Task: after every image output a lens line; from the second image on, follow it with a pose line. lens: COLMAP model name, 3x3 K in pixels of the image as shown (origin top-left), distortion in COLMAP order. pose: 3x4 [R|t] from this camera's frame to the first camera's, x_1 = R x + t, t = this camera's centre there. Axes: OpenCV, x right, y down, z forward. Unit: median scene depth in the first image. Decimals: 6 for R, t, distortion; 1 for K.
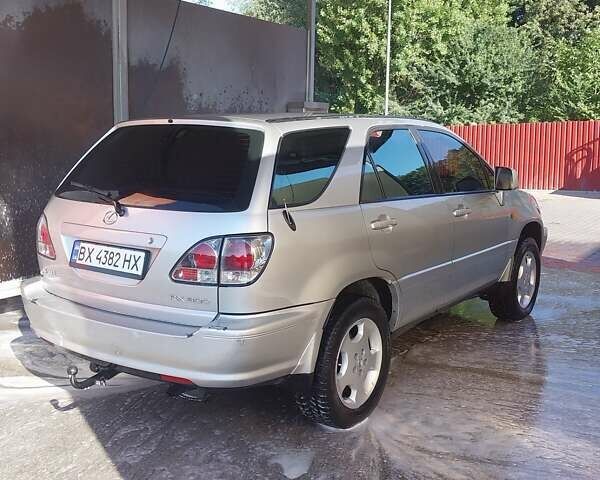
lens RADIAL K [[664.4, 0, 311.4], [0, 664.4, 240.6], [0, 0, 1]] dist [0.155535, -0.436187]
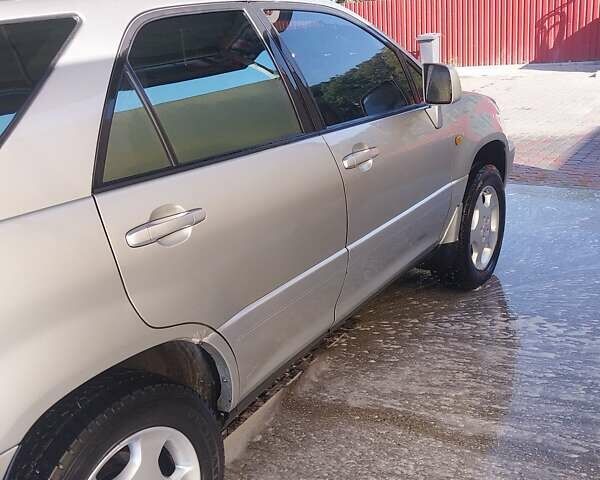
lens RADIAL K [[664.4, 0, 311.4], [0, 664.4, 240.6], [0, 0, 1]] dist [0.155535, -0.436187]
pose [[0.996053, -0.084098, 0.028394, 0.206310], [0.078196, 0.982745, 0.167622, -0.090797], [-0.042000, -0.164740, 0.985442, 0.558022]]
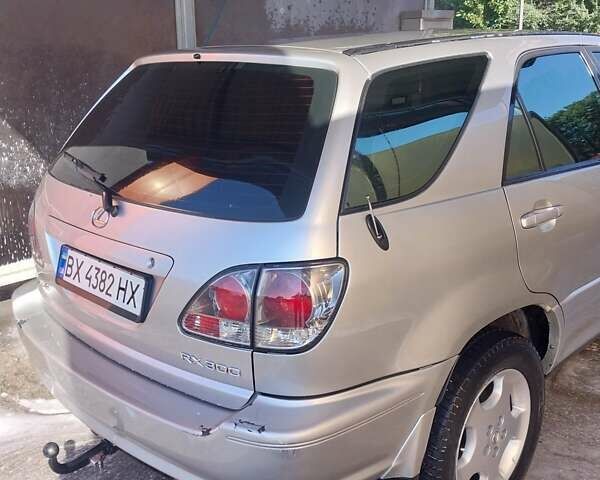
lens RADIAL K [[664.4, 0, 311.4], [0, 664.4, 240.6], [0, 0, 1]] dist [0.155535, -0.436187]
pose [[0.984516, 0.017060, -0.174465, 0.009748], [0.004753, 0.992289, 0.123851, -0.084148], [0.175233, -0.122762, 0.976843, 0.379699]]
